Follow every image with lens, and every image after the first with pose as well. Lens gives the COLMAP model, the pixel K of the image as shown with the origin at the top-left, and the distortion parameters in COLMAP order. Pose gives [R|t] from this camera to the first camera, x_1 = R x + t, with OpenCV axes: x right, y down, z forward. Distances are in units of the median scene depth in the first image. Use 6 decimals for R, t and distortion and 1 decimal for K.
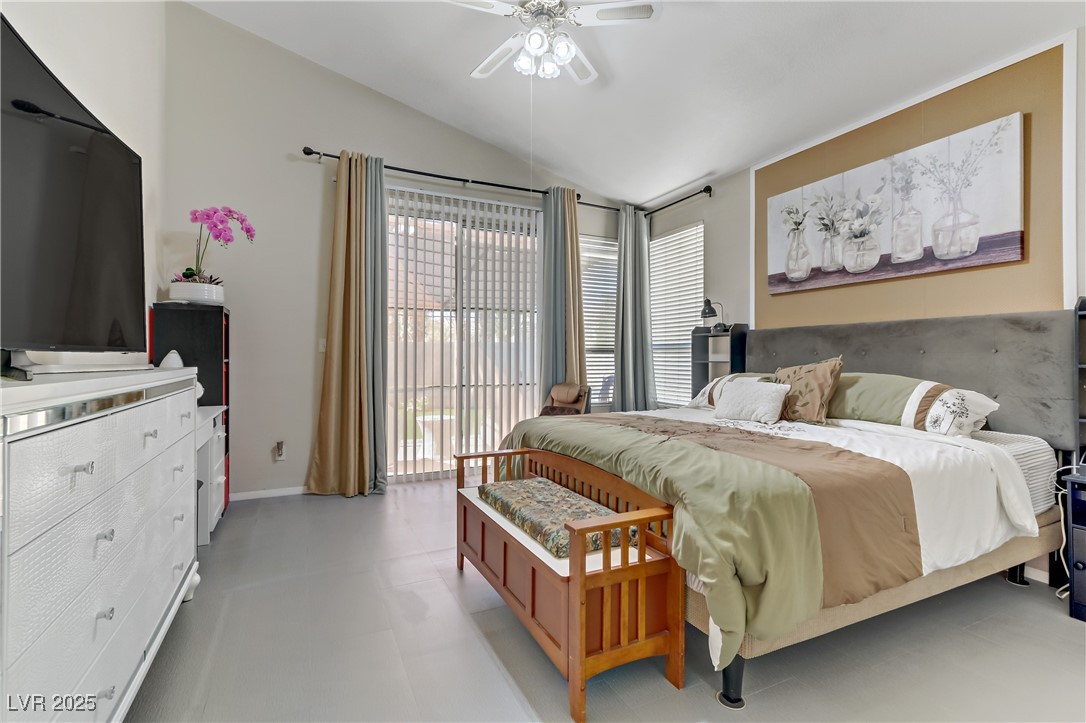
lens RADIAL K [[493.8, 0, 539.6], [0, 493.8, 363.1], [0, 0, 1]] dist [-0.011336, 0.000944]
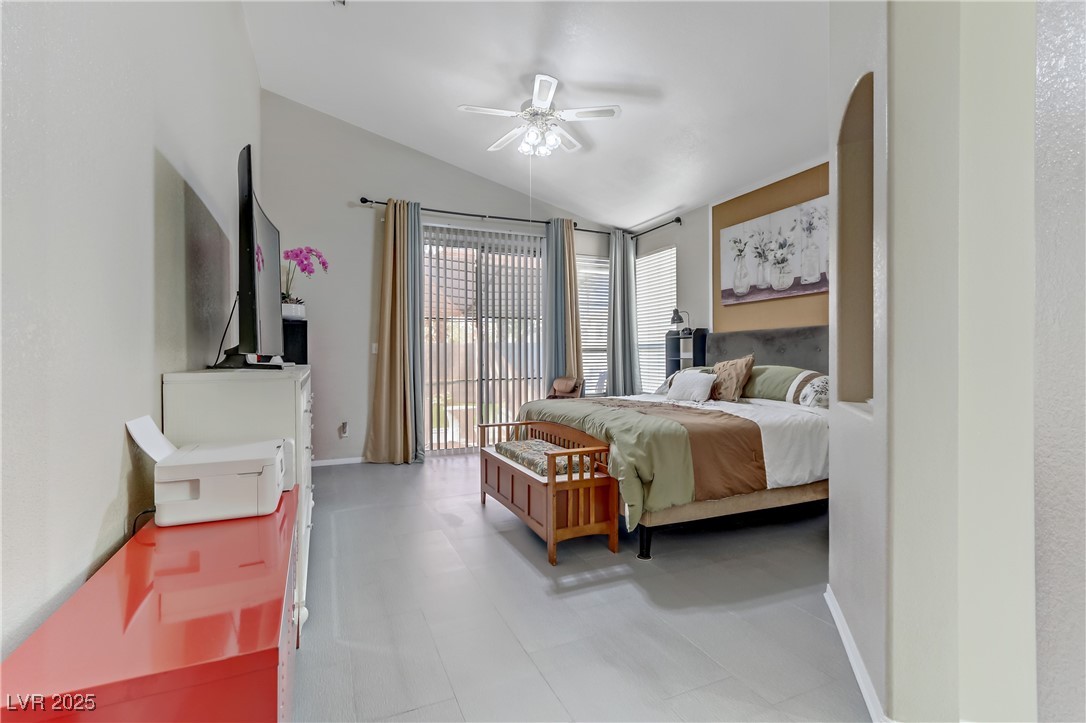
lens RADIAL K [[493.8, 0, 536.9], [0, 493.8, 360.8], [0, 0, 1]] dist [-0.011336, 0.000944]
pose [[0.999164, -0.008196, -0.040058, 0.041434], [0.008109, 0.999964, -0.002323, 0.003553], [0.040076, 0.001997, 0.999195, -0.316302]]
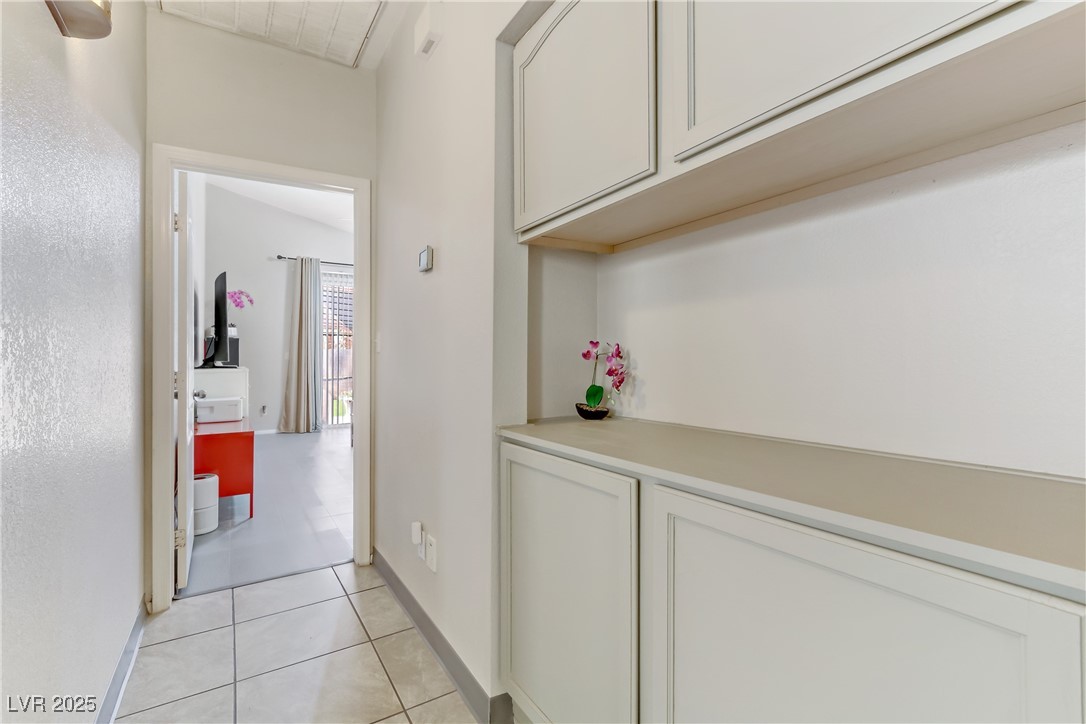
lens RADIAL K [[493.8, 0, 551.3], [0, 493.8, 351.9], [0, 0, 1]] dist [-0.011336, 0.000944]
pose [[0.992407, -0.008411, 0.122713, 0.393507], [0.011368, 0.999661, -0.023413, 0.006141], [-0.122475, 0.024630, 0.992166, -1.167466]]
